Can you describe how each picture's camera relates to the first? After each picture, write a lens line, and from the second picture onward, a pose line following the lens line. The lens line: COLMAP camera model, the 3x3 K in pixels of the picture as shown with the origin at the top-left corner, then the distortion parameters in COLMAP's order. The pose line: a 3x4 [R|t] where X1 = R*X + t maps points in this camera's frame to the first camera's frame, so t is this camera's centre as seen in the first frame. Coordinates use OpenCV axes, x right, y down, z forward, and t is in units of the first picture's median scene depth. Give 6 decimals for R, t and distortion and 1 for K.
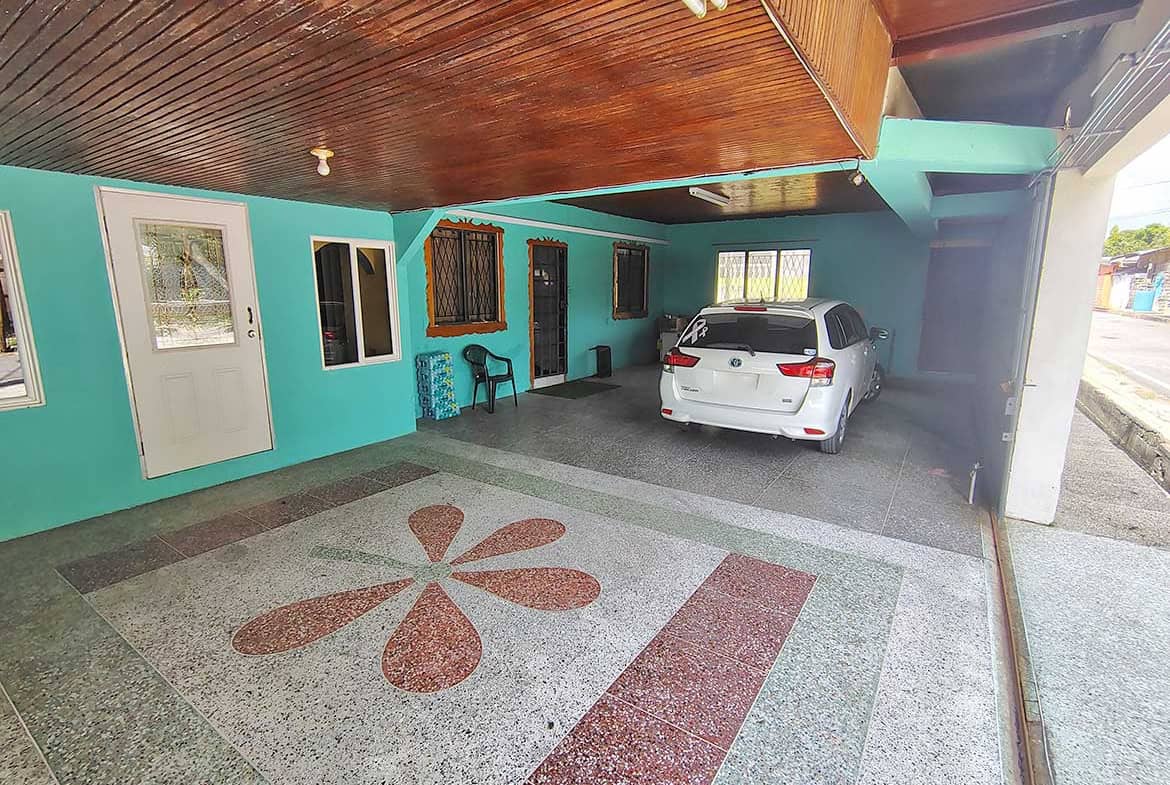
lens RADIAL K [[554.9, 0, 585.0], [0, 554.9, 392.5], [0, 0, 1]] dist [-0.002832, 0.000159]
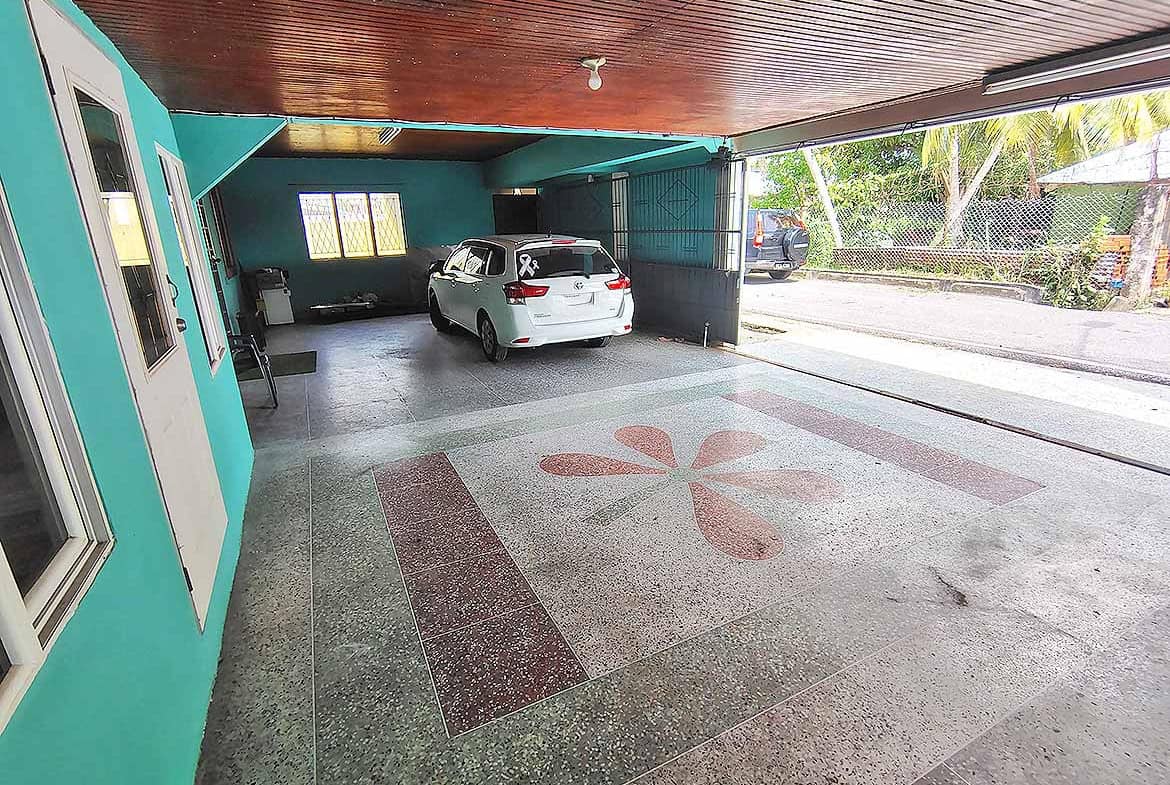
lens RADIAL K [[551.1, 0, 585.0], [0, 551.1, 392.5], [0, 0, 1]] dist [-0.003748, 0.006085]
pose [[0.479976, -0.271379, 0.834252, -0.775797], [0.195465, 0.960128, 0.199867, -0.064823], [-0.855229, 0.067136, 0.513884, 0.351773]]
